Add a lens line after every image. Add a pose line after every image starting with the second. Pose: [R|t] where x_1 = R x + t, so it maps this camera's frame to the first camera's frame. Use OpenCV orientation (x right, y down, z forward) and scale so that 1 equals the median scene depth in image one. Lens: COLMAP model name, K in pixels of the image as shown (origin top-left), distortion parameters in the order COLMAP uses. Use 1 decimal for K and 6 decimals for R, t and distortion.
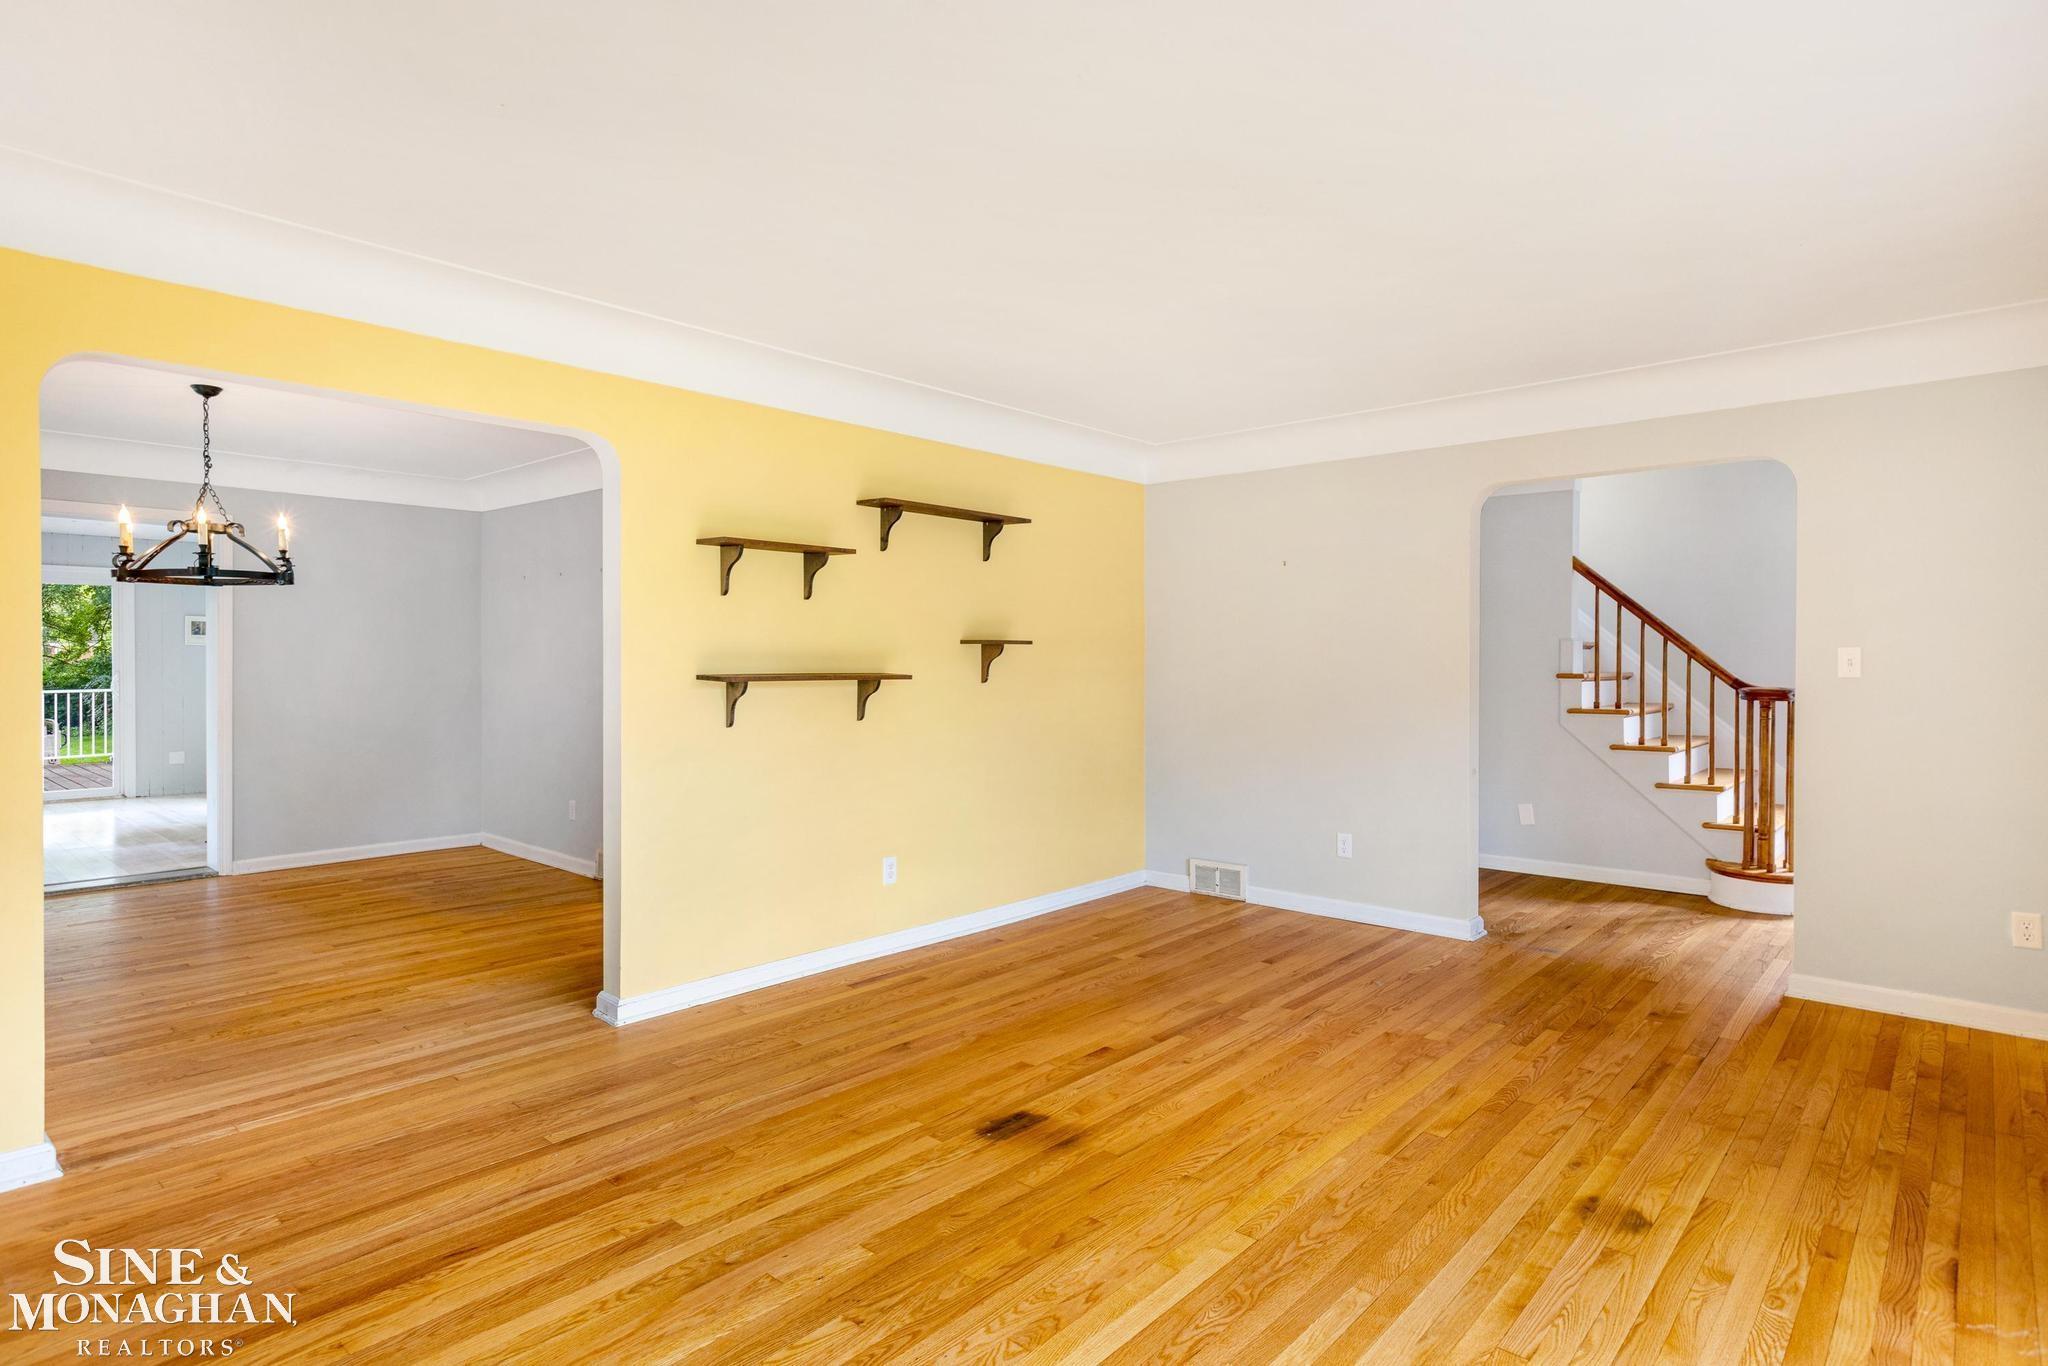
lens RADIAL K [[1077.4, 0, 1019.2], [0, 1077.4, 670.7], [0, 0, 1]] dist [0.002747, -0.000315]
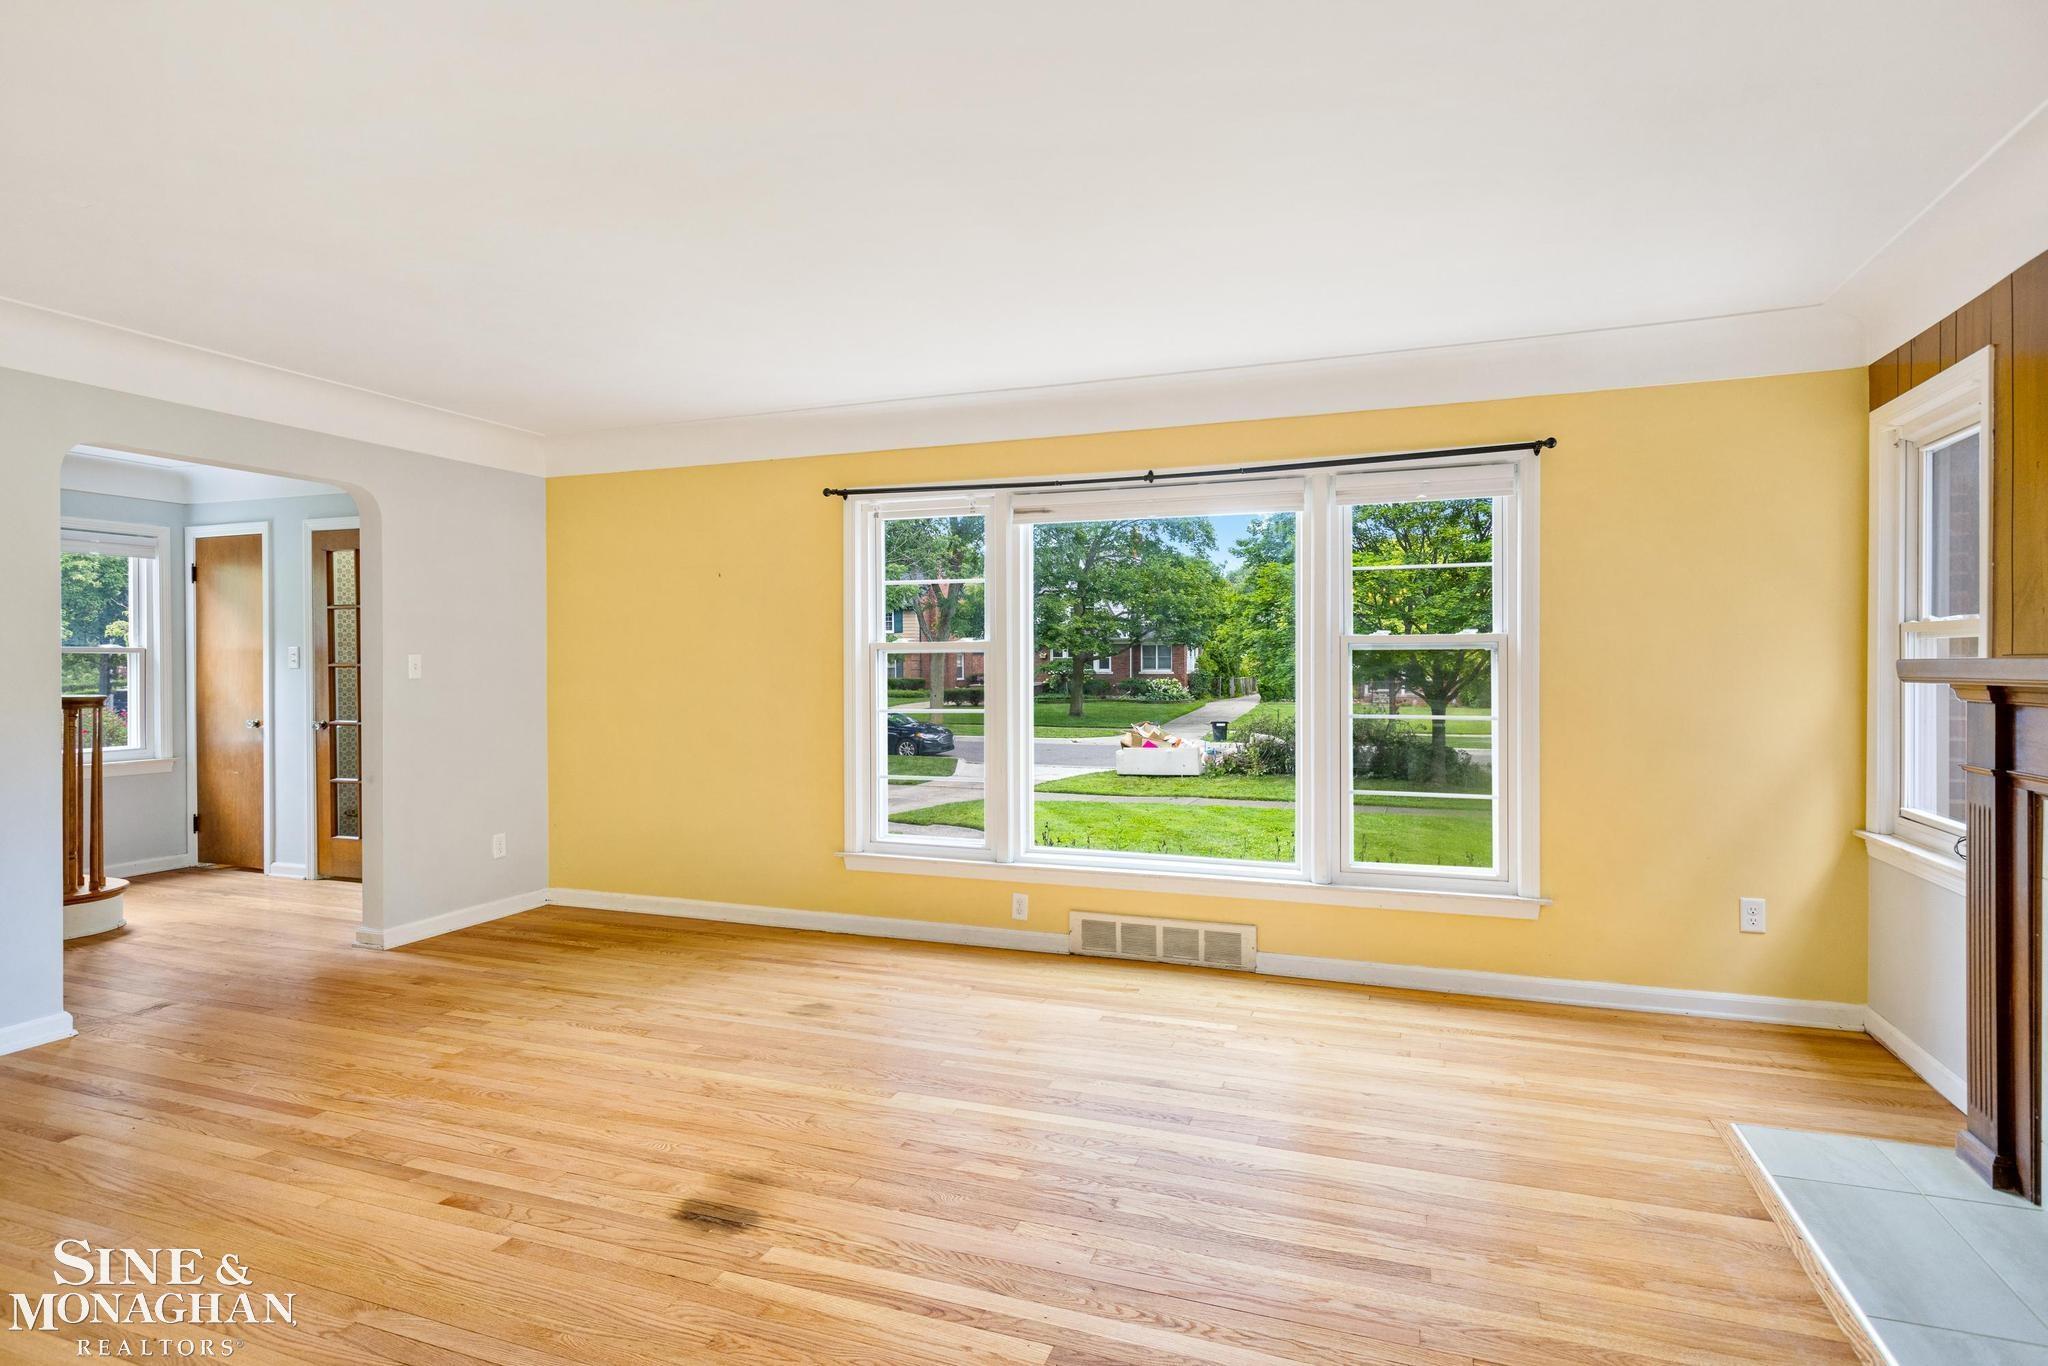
lens RADIAL K [[1077.4, 0, 1013.4], [0, 1077.4, 672.7], [0, 0, 1]] dist [0.002747, -0.000315]
pose [[-0.363046, -0.008586, 0.931732, -0.827478], [0.012129, 0.999829, 0.013939, -0.012436], [-0.931692, 0.016361, -0.362879, 1.022179]]
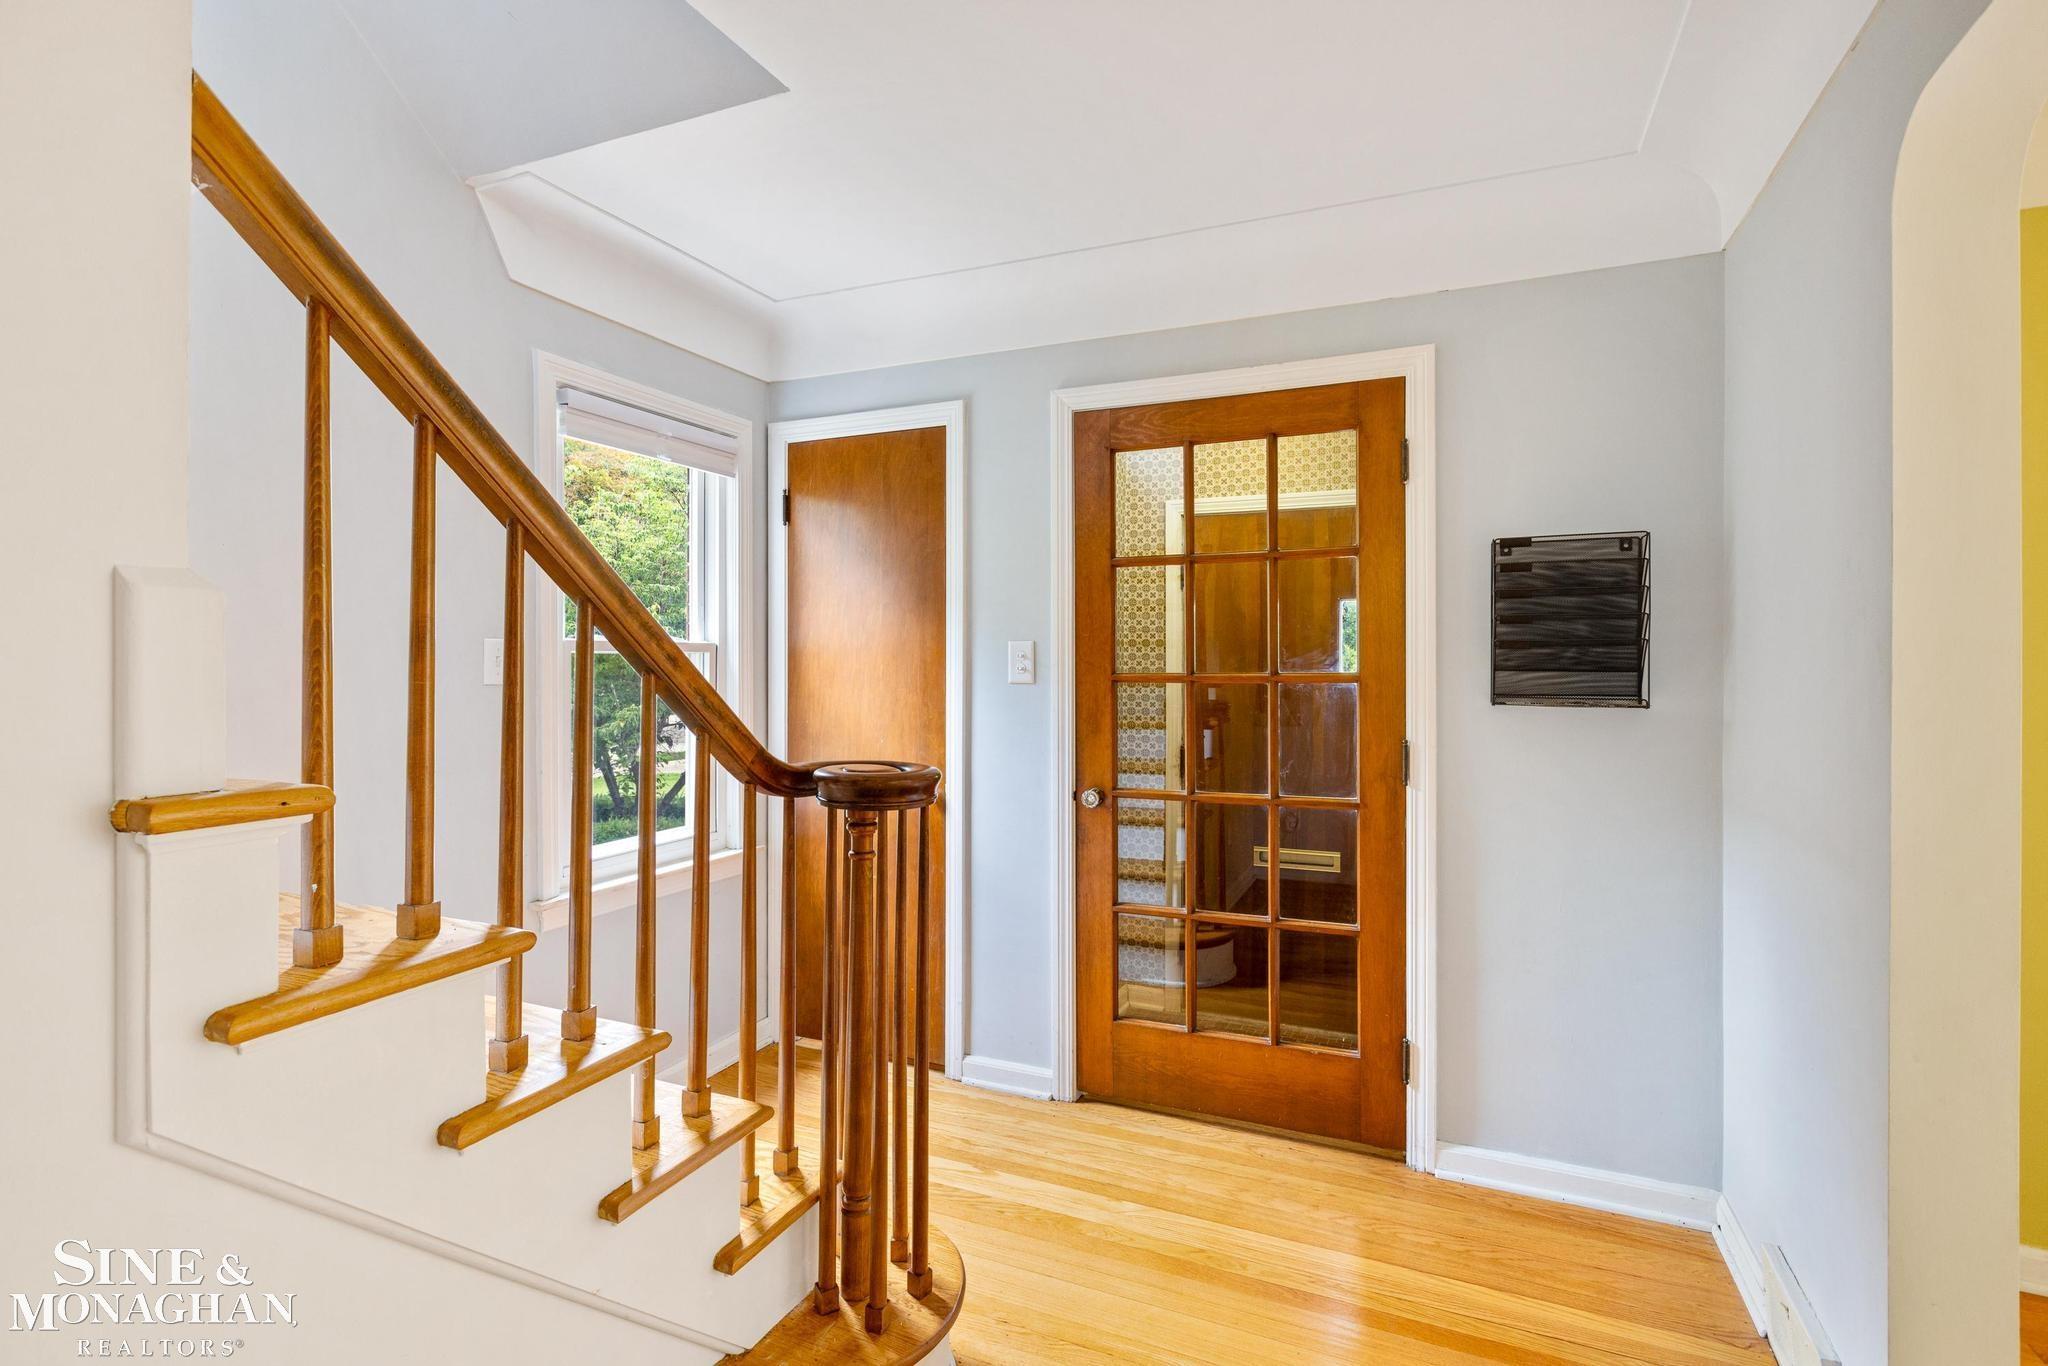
lens RADIAL K [[1003.8, 0, 1028.3], [0, 1003.8, 676.9], [0, 0, 1]] dist [-0.003340, -0.000358]
pose [[-0.328651, -0.007850, 0.944419, 0.661027], [0.016473, 0.999766, 0.014042, -0.029916], [-0.944308, 0.020173, -0.328445, 1.870279]]
